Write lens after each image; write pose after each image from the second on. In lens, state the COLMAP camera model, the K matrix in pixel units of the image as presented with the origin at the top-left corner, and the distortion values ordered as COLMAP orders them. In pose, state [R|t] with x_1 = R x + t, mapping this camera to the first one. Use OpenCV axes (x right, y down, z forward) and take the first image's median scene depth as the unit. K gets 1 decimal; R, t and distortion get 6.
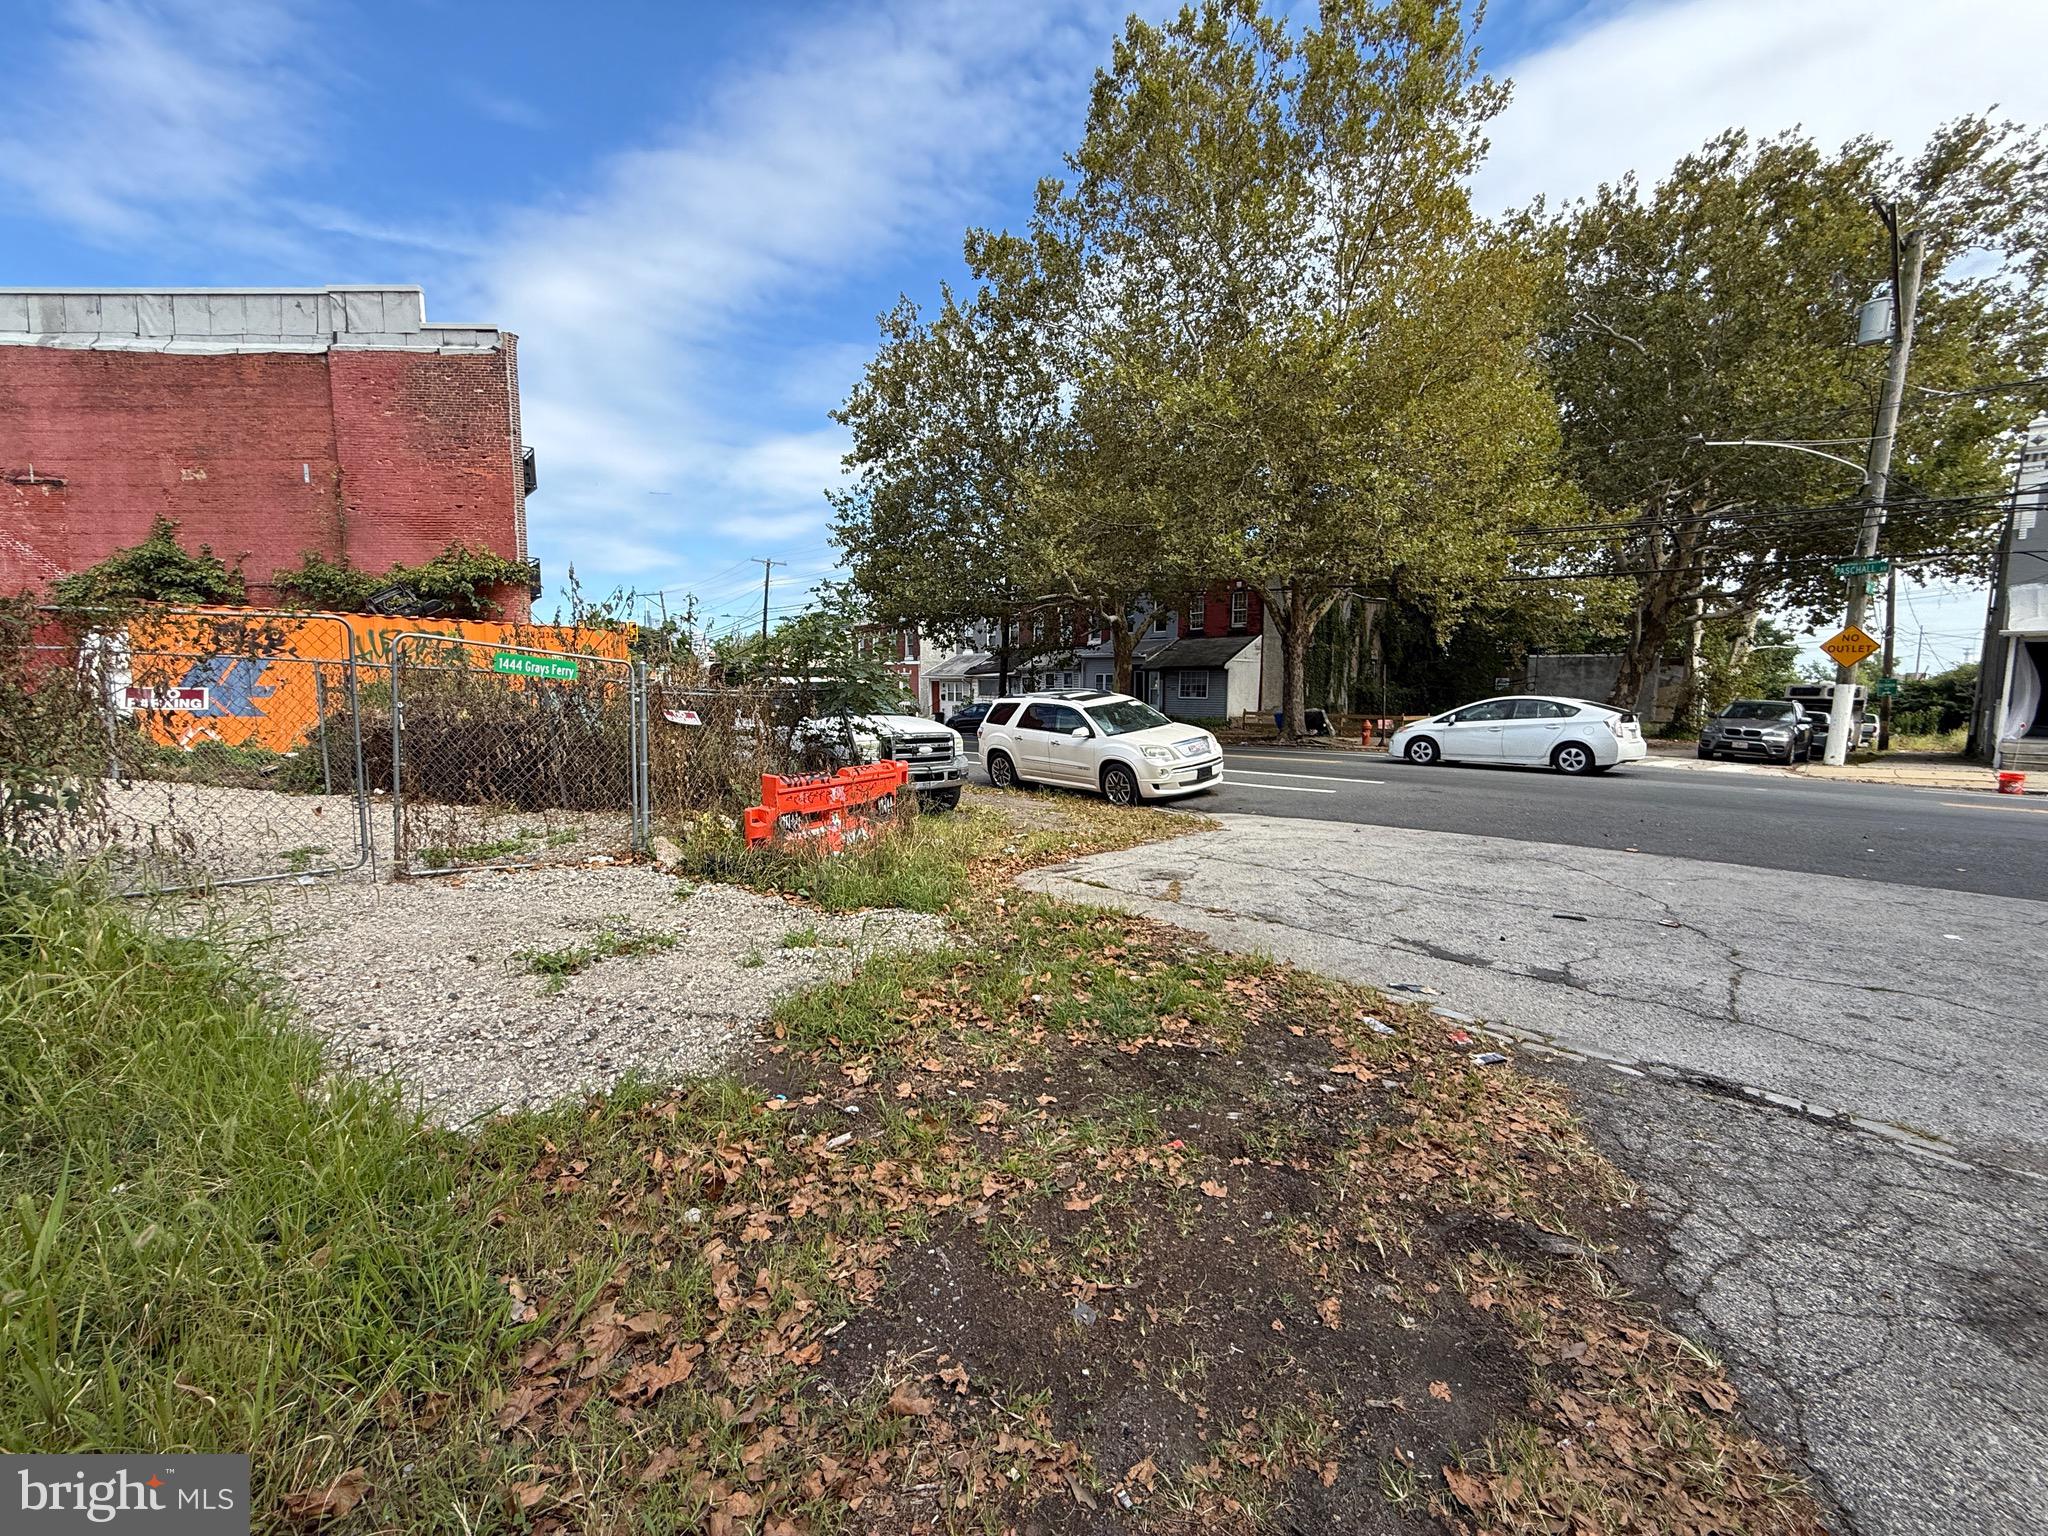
lens RADIAL K [[810.8, 0, 1020.2], [0, 810.8, 762.3], [0, 0, 1]] dist [0.002092, 0.000154]
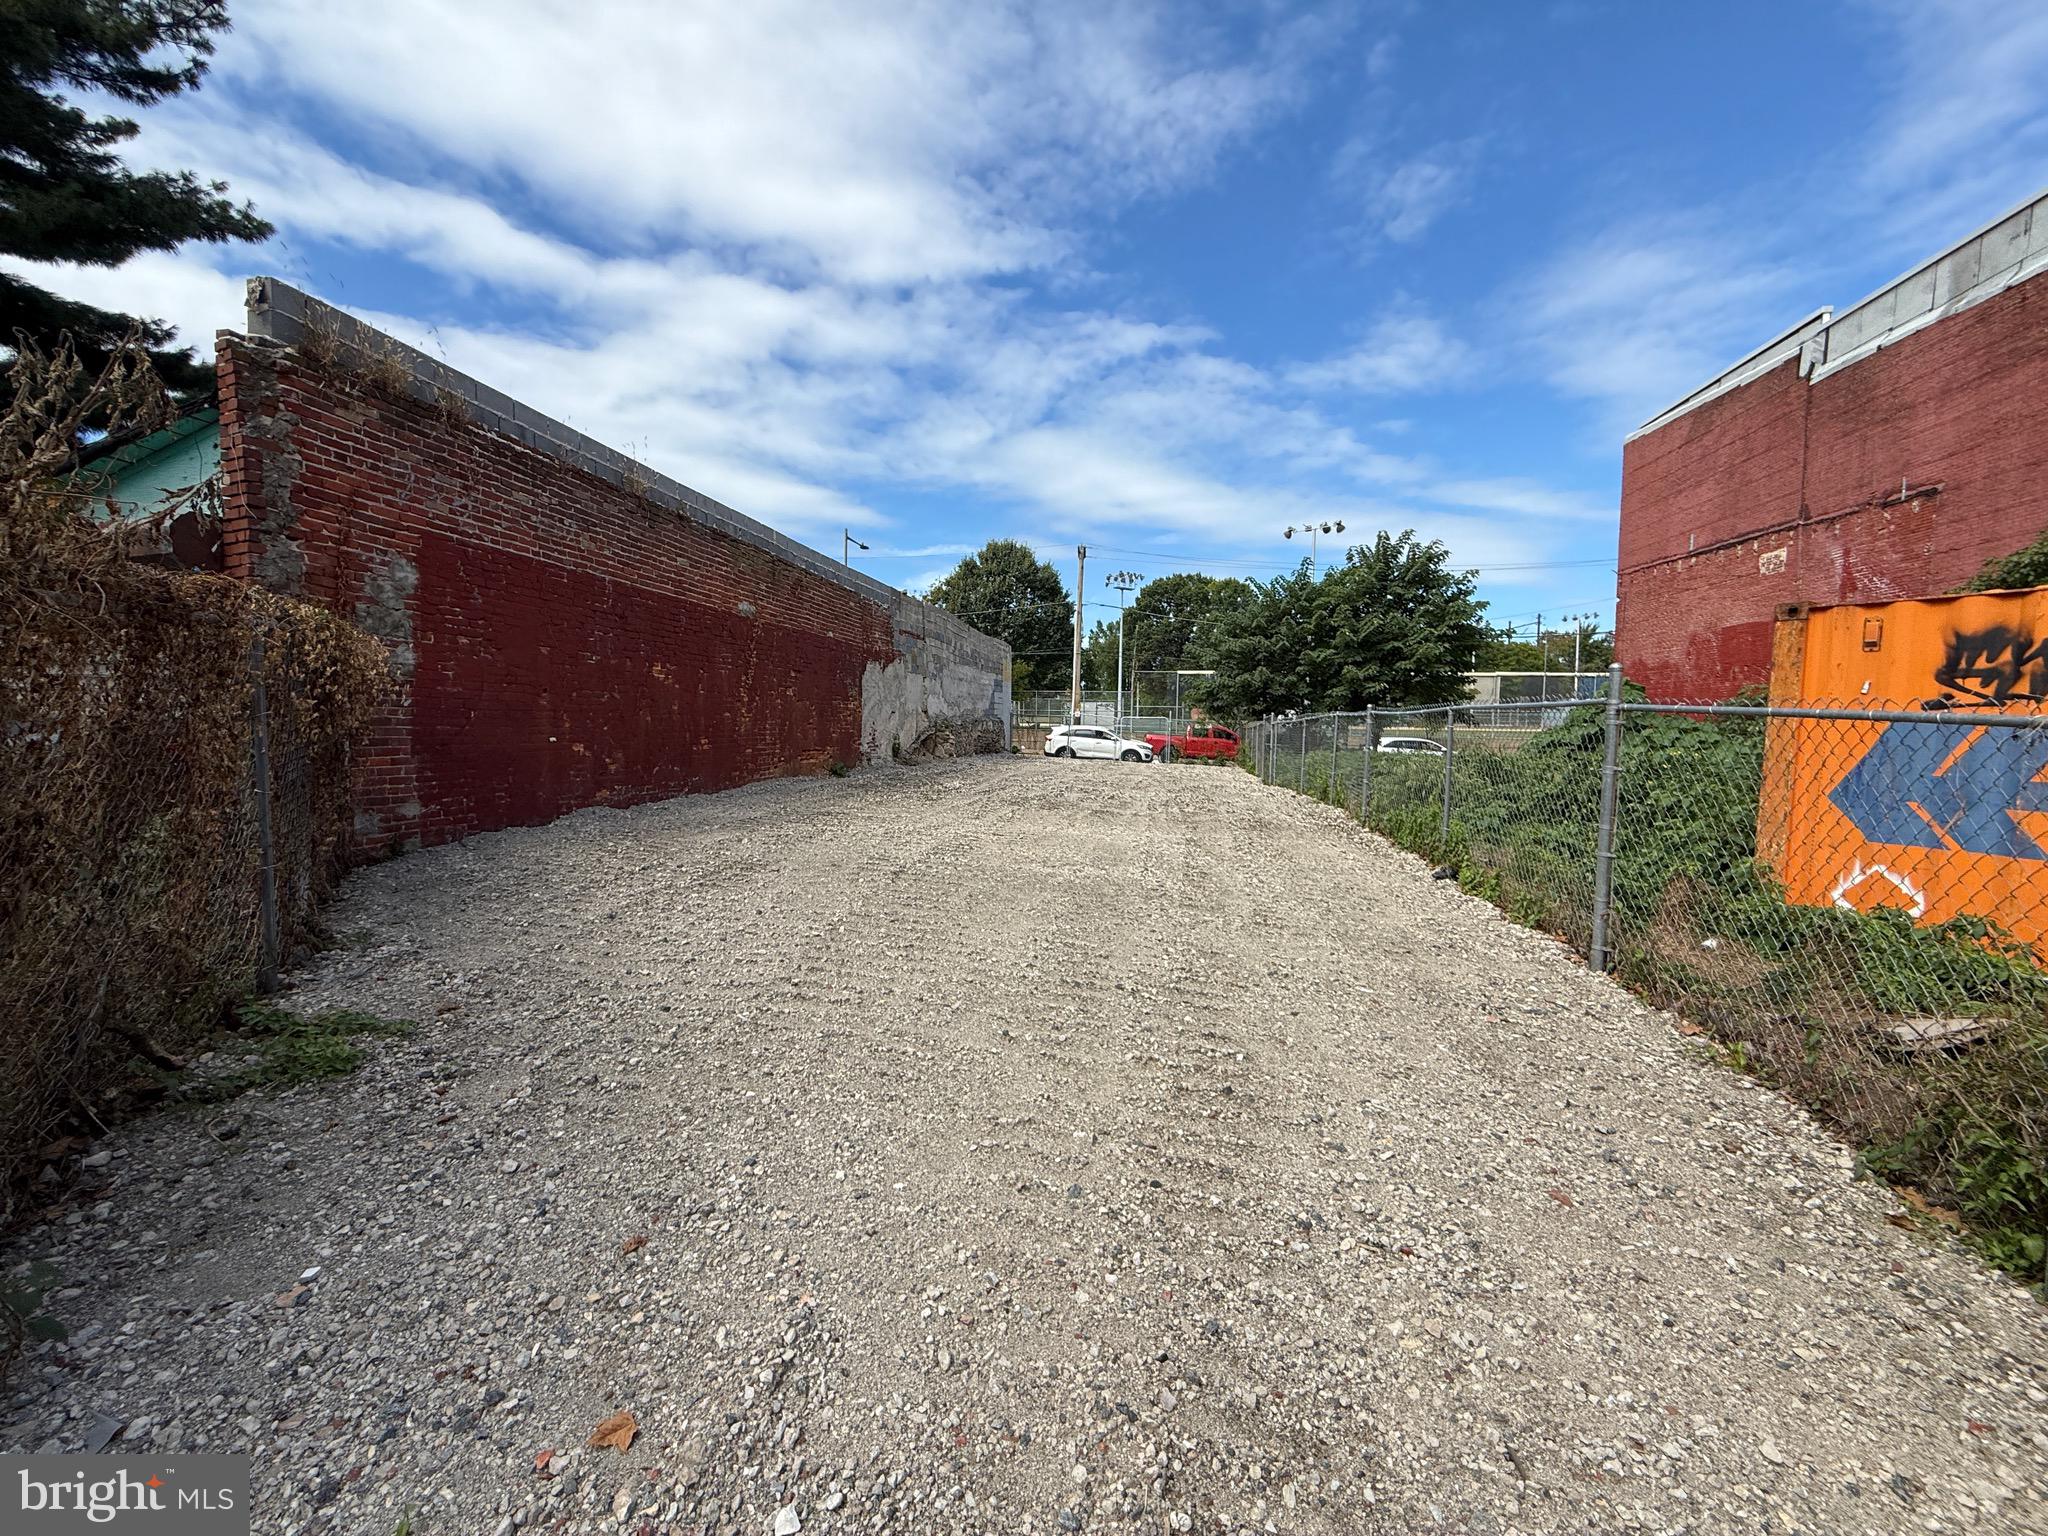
lens RADIAL K [[810.8, 0, 1020.2], [0, 810.8, 762.3], [0, 0, 1]] dist [0.002092, 0.000154]
pose [[-0.177344, 0.043927, -0.983168, -0.255831], [-0.111555, 0.991668, 0.064429, -0.040046], [0.977806, 0.121103, -0.170966, 0.317026]]
